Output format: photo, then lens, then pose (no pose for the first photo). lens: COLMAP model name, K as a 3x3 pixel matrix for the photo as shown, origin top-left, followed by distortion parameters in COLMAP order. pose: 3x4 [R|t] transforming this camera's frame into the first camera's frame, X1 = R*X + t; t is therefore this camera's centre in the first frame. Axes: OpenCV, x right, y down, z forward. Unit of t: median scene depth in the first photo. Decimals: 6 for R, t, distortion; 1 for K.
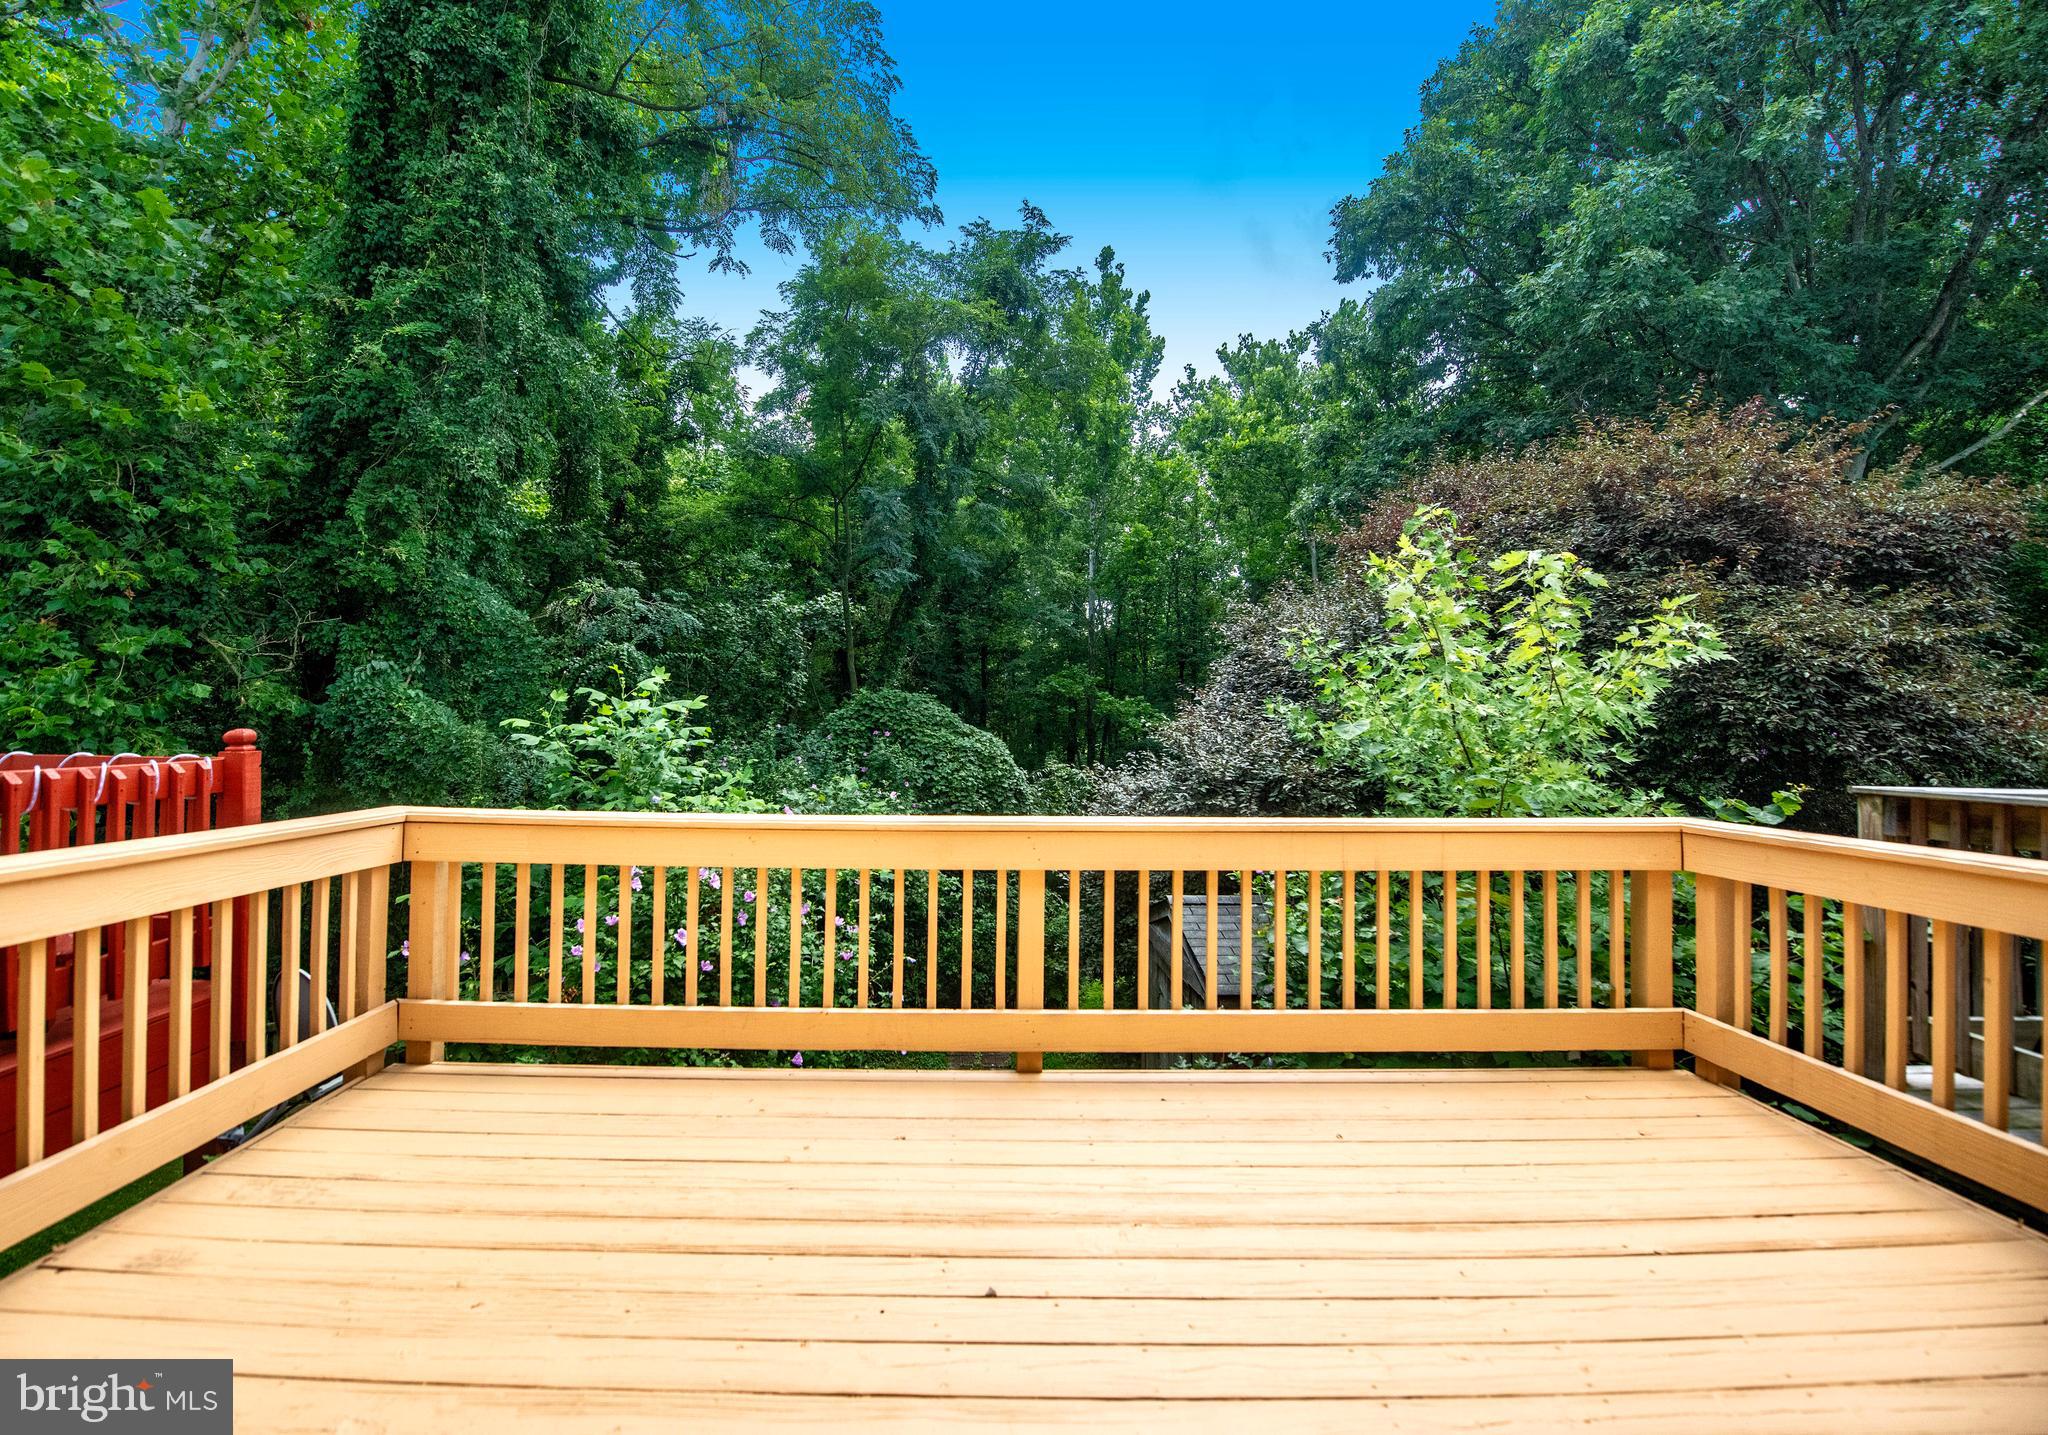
lens RADIAL K [[867.6, 0, 972.9], [0, 867.6, 712.0], [0, 0, 1]] dist [-0.018995, -0.001019]
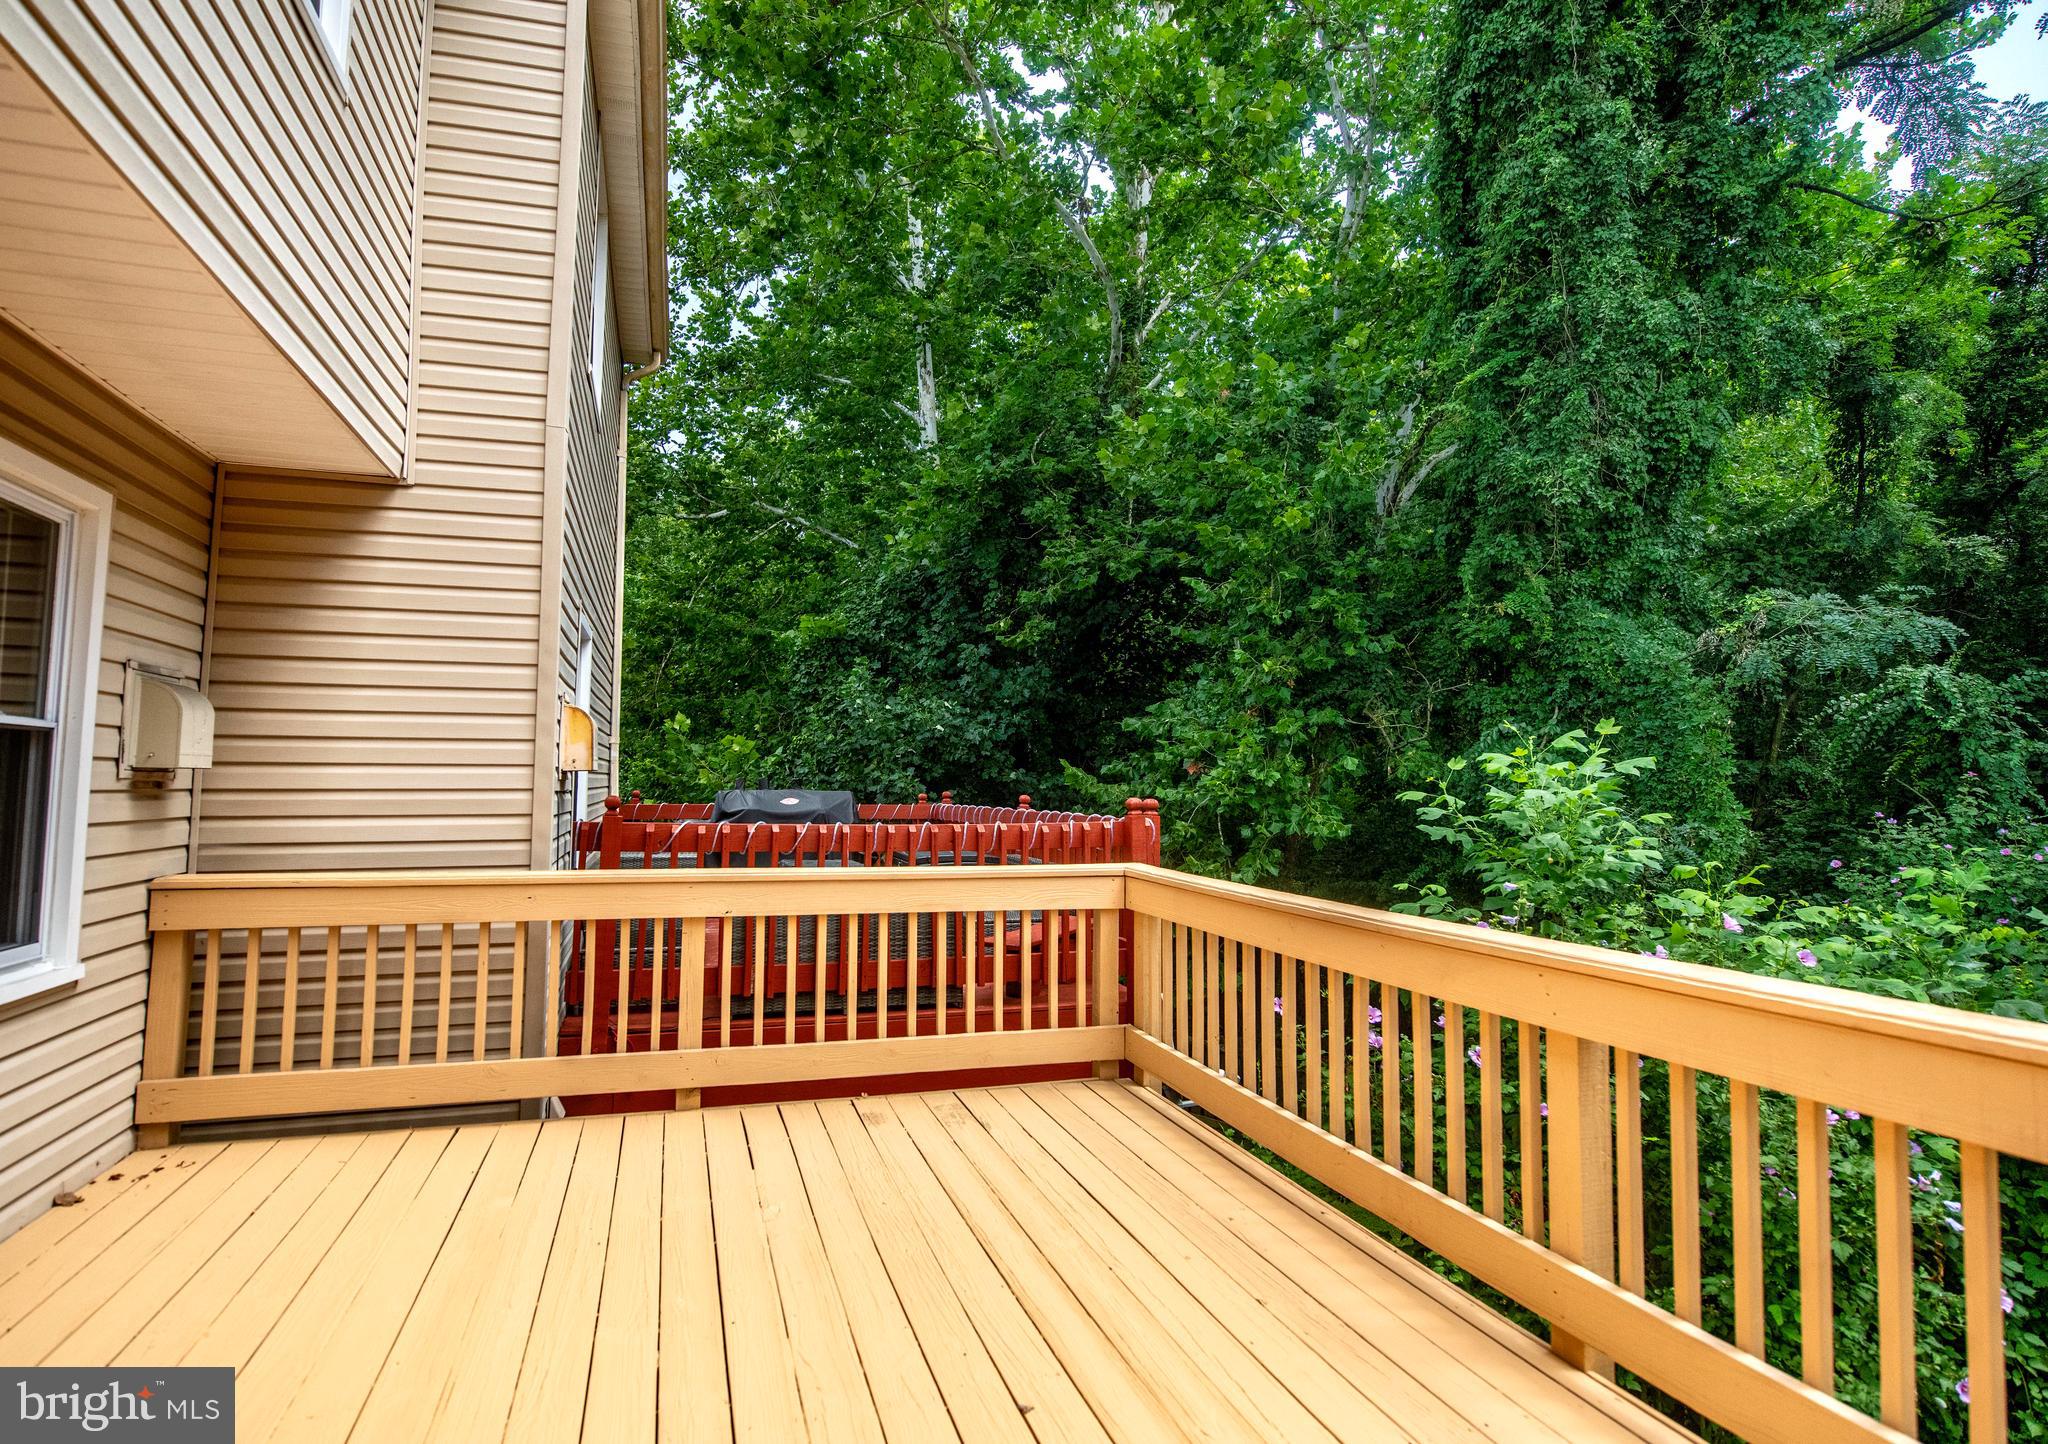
lens RADIAL K [[1032.7, 0, 950.4], [0, 1032.7, 721.9], [0, 0, 1]] dist [-0.022070, 0.001415]
pose [[0.261565, -0.067466, -0.962825, 0.192690], [0.016078, 0.997720, -0.065544, 0.001227], [0.965052, 0.001664, 0.262053, 0.110090]]
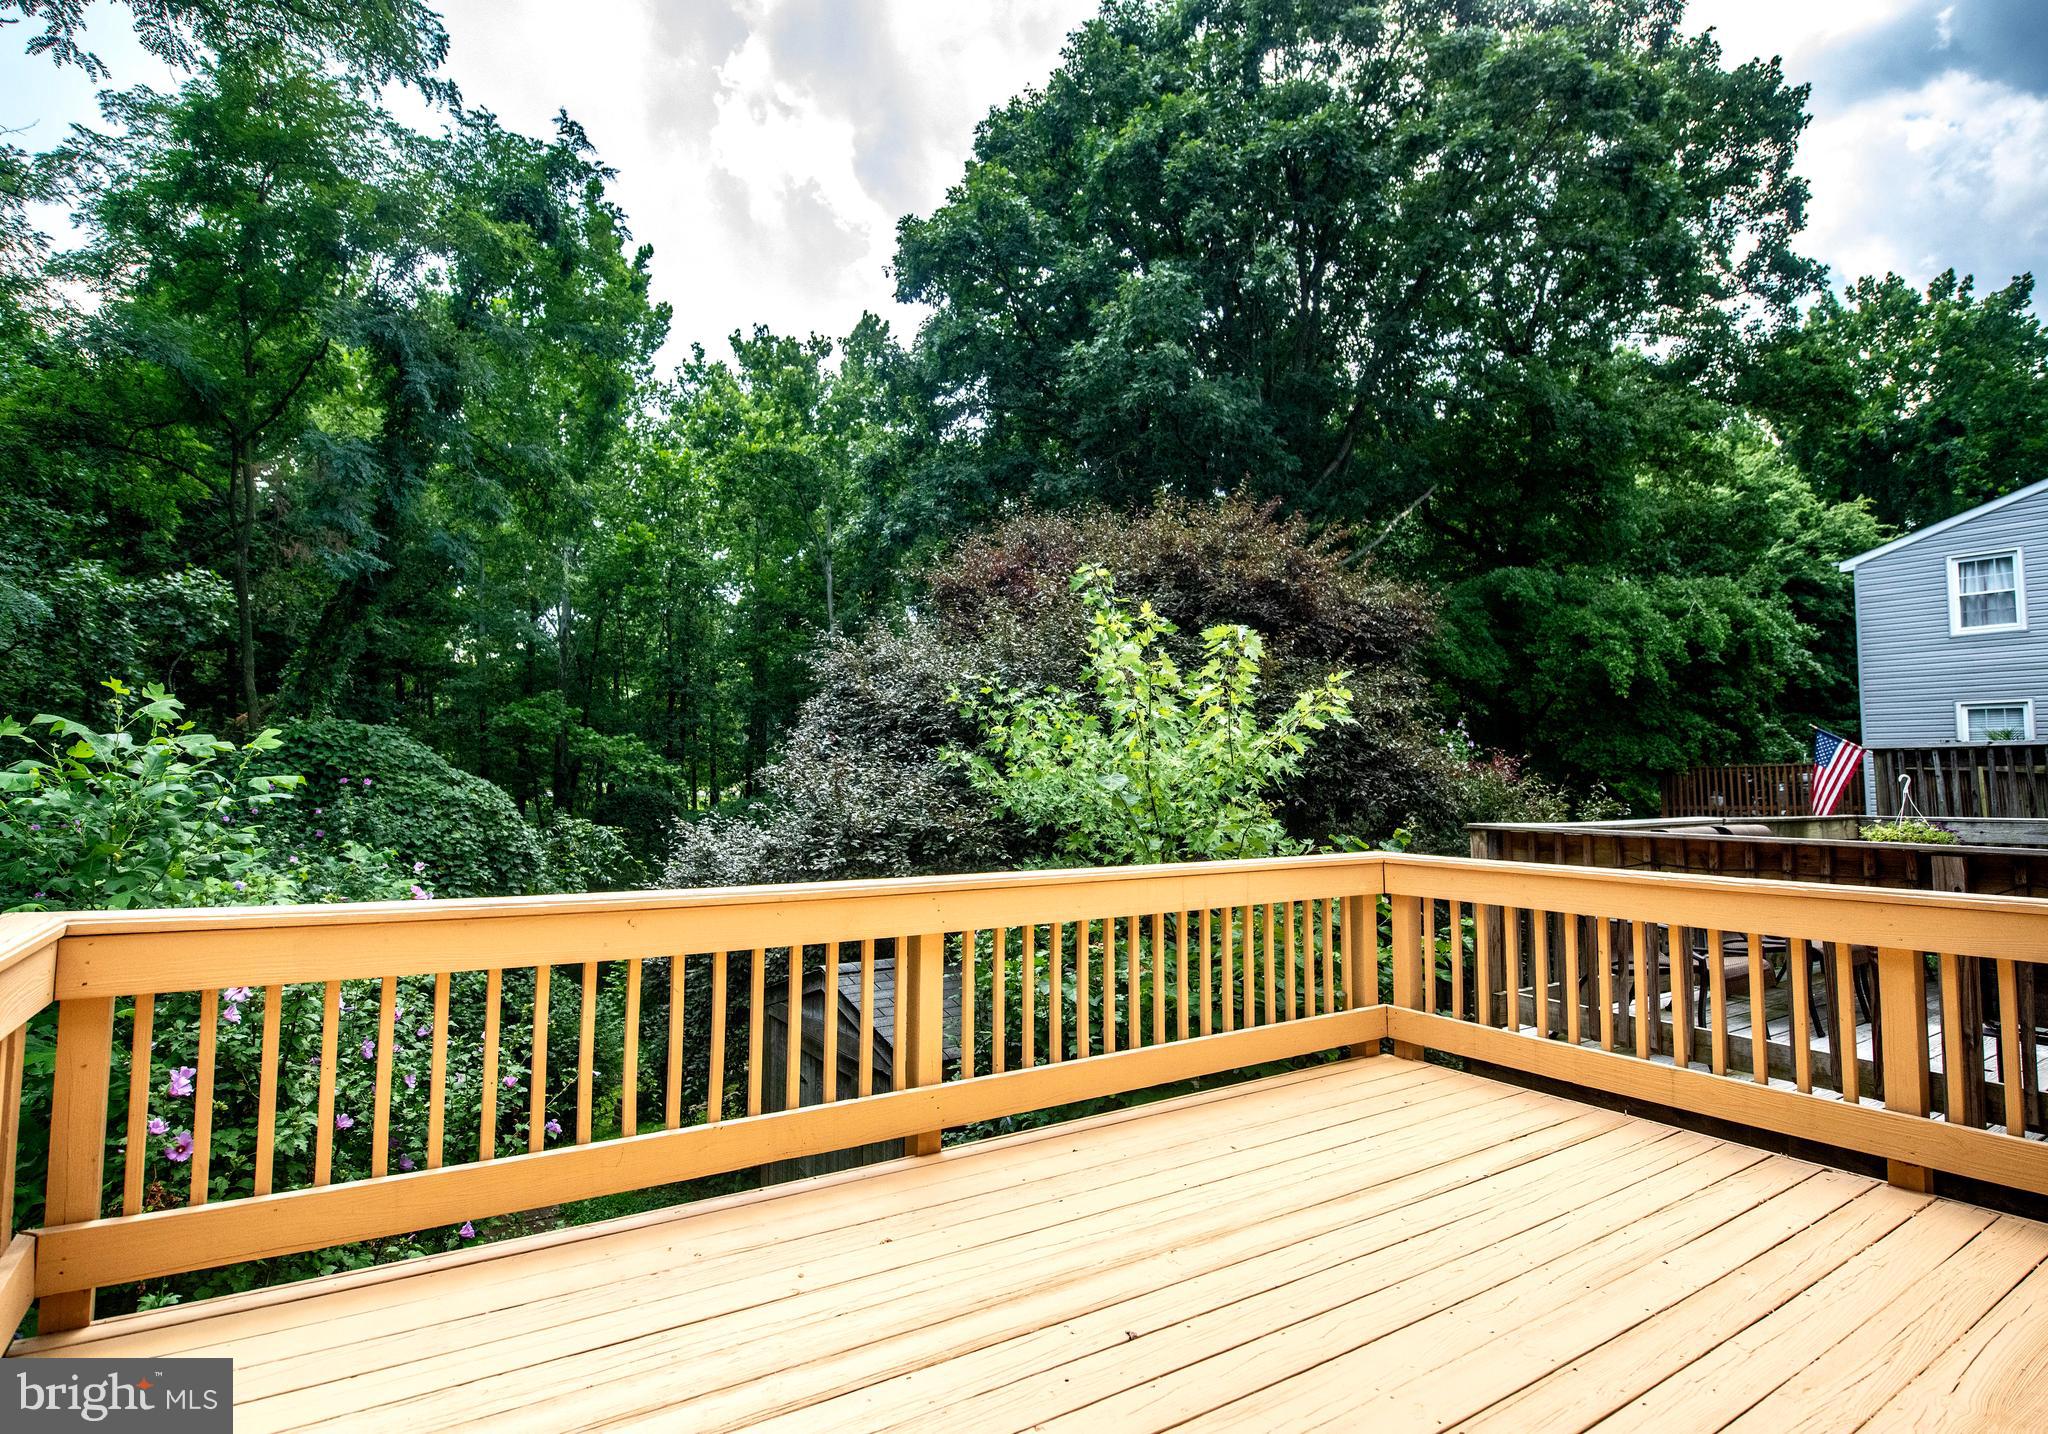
lens RADIAL K [[1042.3, 0, 982.1], [0, 1042.3, 706.0], [0, 0, 1]] dist [-0.009549, -0.002839]
pose [[0.844418, 0.035896, 0.534481, -0.142619], [-0.011866, 0.998761, -0.048331, -0.002678], [-0.535554, 0.034470, 0.843798, 0.003649]]
